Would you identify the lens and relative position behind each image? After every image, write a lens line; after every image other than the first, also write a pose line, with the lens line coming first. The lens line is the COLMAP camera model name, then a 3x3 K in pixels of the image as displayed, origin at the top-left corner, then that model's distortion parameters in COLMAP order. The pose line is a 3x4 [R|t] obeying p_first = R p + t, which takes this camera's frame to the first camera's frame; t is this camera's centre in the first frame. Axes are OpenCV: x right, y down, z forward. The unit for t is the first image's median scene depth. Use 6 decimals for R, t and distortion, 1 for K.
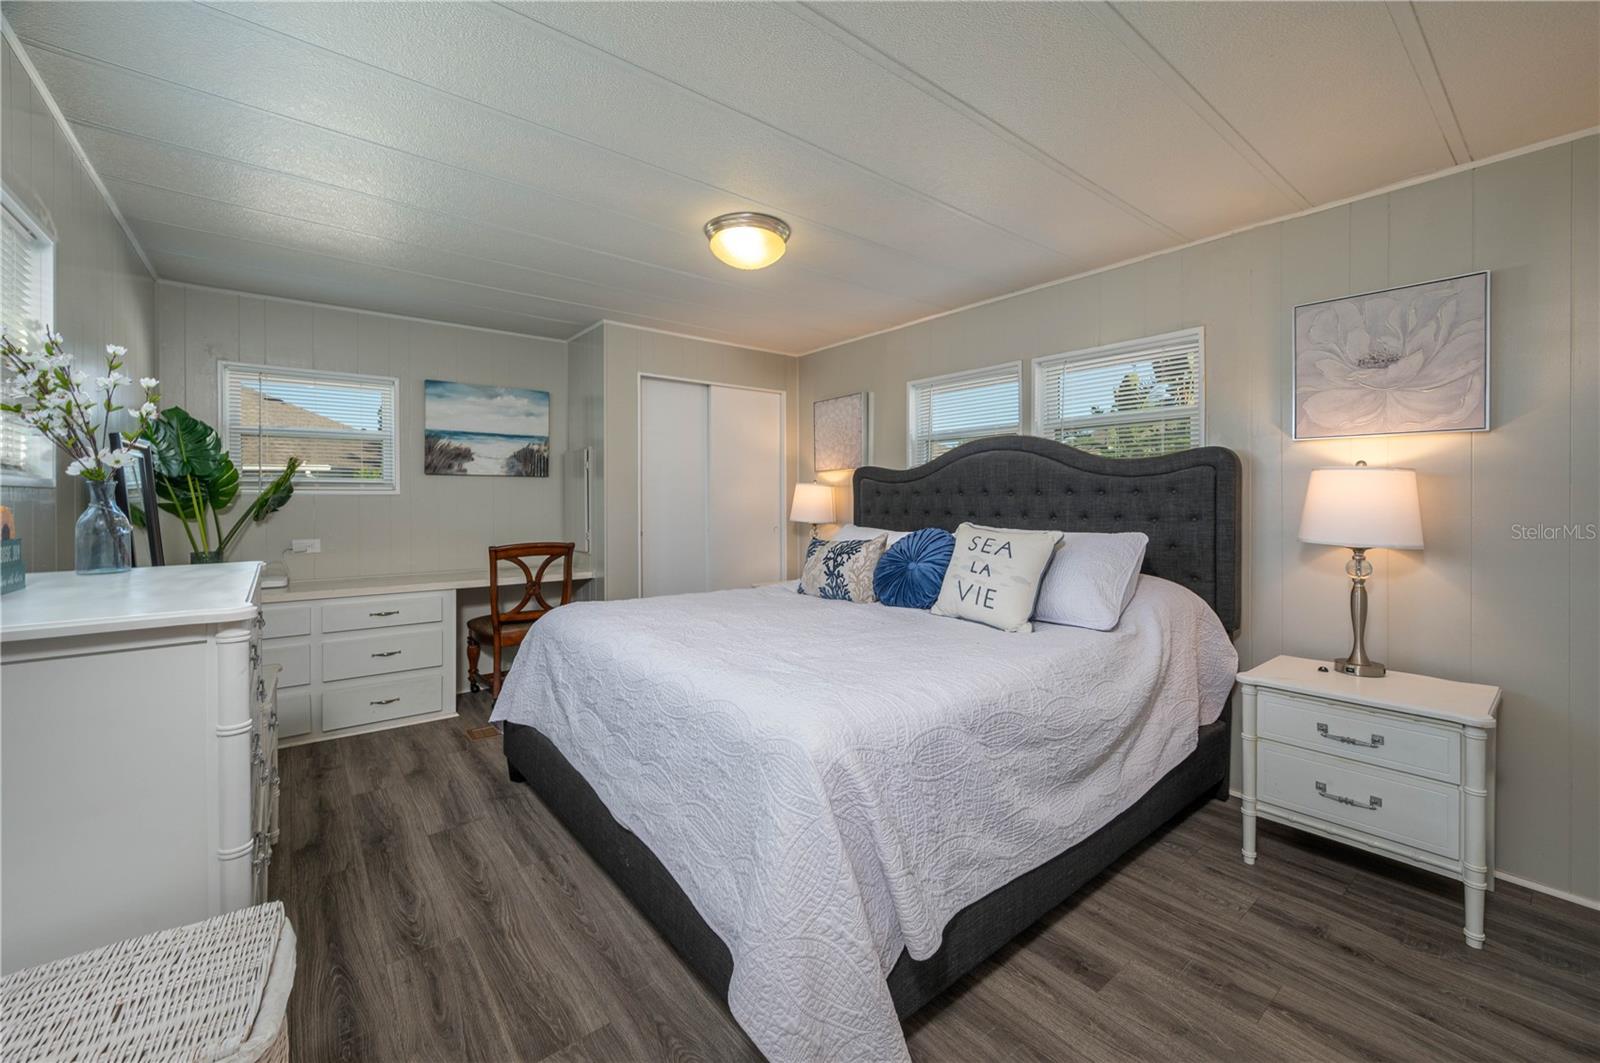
lens RADIAL K [[639.2, 0, 799.4], [0, 639.2, 516.8], [0, 0, 1]] dist [-0.000357, -0.000050]
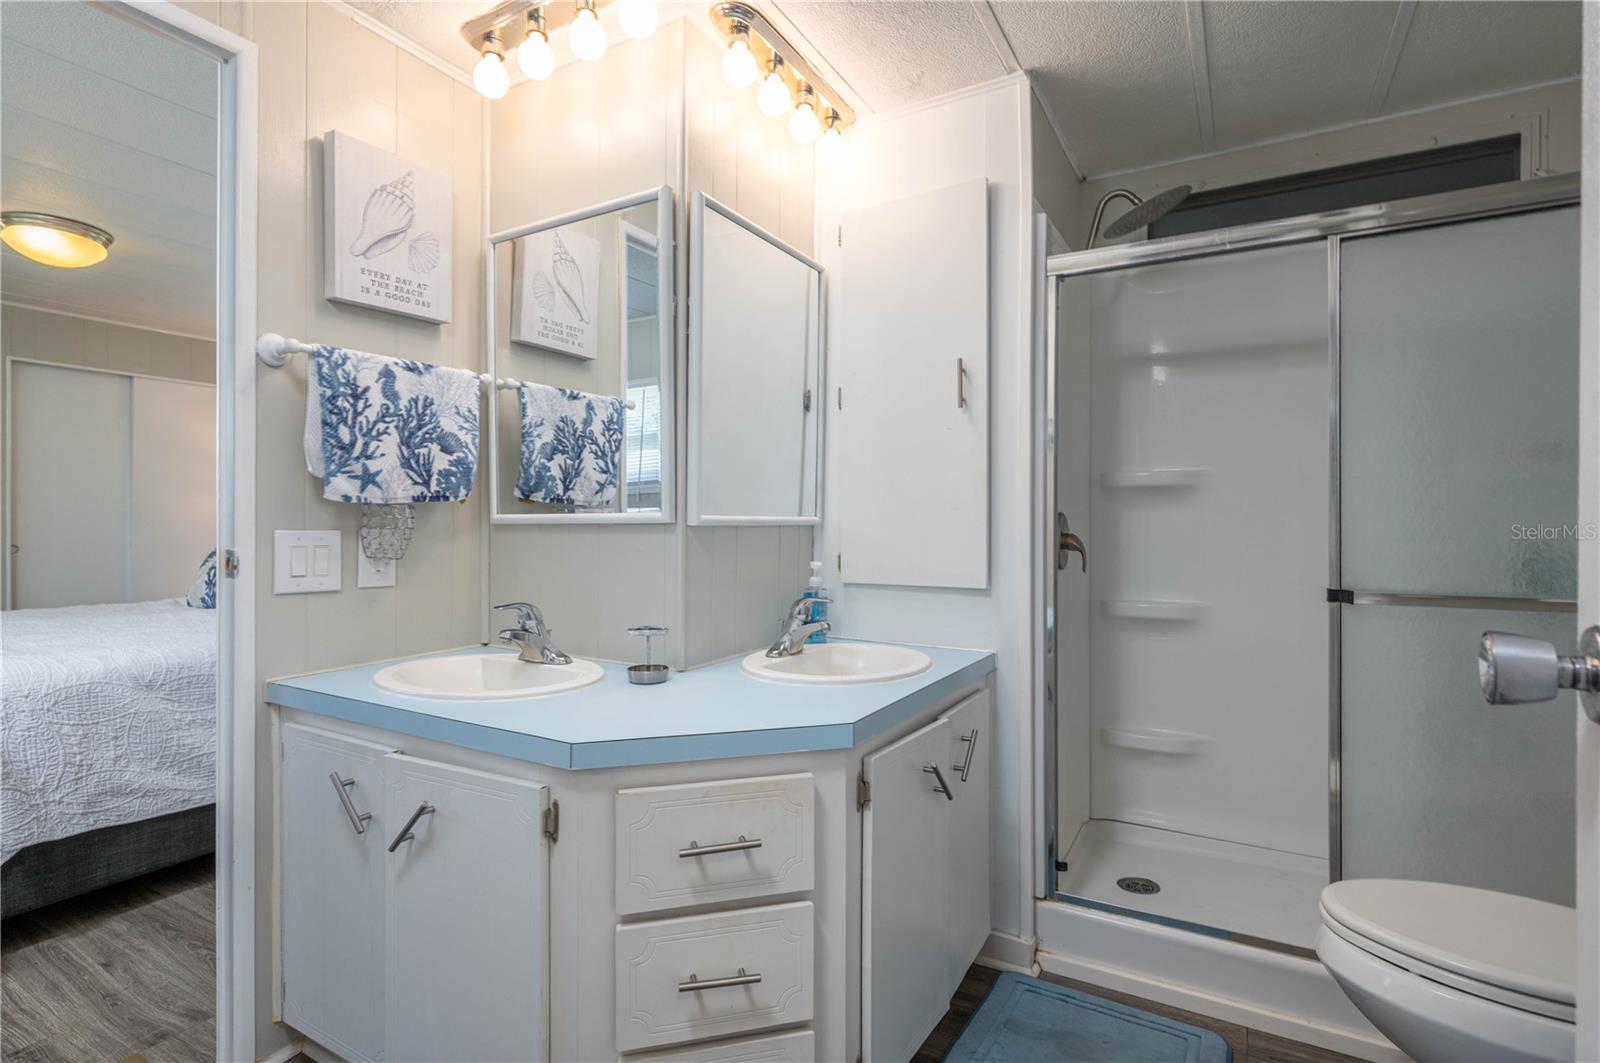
lens RADIAL K [[771.4, 0, 801.5], [0, 771.4, 530.7], [0, 0, 1]] dist [0.002089, 0.000286]
pose [[0.930446, 0.005823, 0.366382, 0.566709], [0.001186, 0.999821, -0.018904, 0.040366], [-0.366426, 0.018024, 0.930273, -0.535947]]
